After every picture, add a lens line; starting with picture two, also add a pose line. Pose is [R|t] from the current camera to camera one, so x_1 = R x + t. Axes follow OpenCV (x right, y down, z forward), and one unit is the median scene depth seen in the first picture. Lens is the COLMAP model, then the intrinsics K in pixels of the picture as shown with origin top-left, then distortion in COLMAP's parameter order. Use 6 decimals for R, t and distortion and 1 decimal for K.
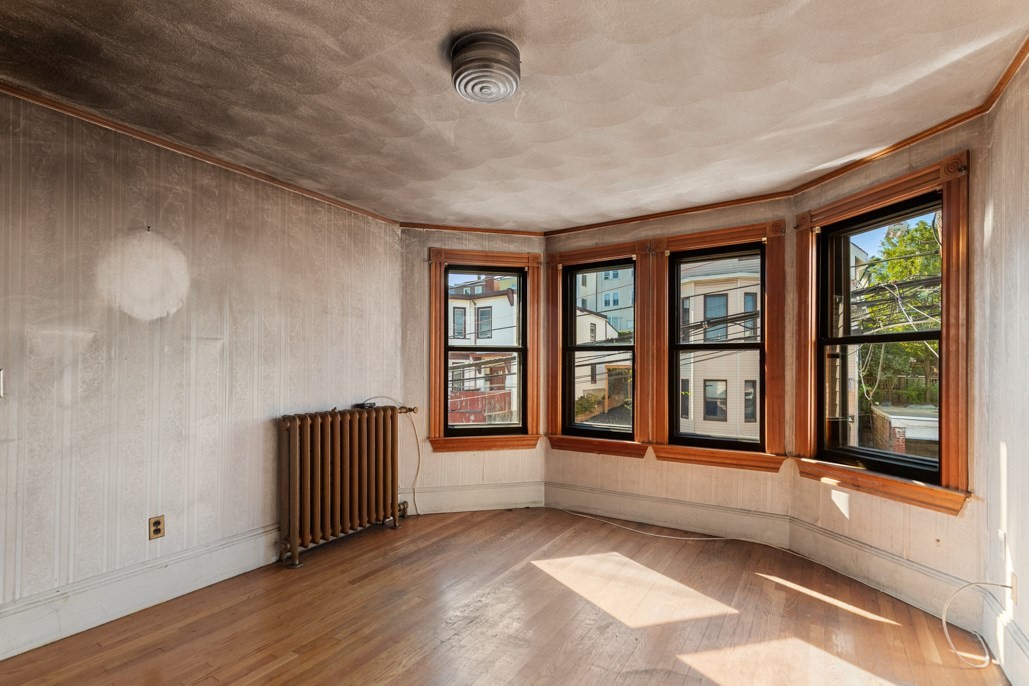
lens RADIAL K [[475.5, 0, 514.2], [0, 475.5, 360.8], [0, 0, 1]] dist [0.001626, -0.000312]
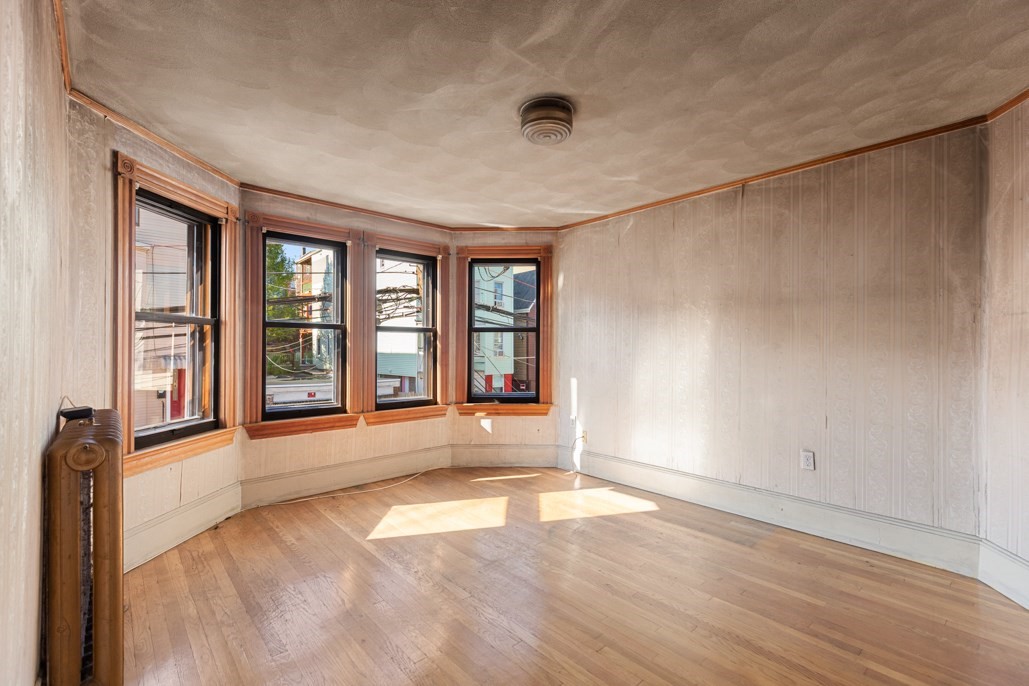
lens RADIAL K [[449.5, 0, 514.5], [0, 449.5, 343.0], [0, 0, 1]] dist [-0.001212, -0.000319]
pose [[0.278078, 0.008925, 0.960517, -0.731762], [-0.014568, 0.999881, -0.005073, 0.010288], [-0.960448, -0.012582, 0.278175, 0.413453]]
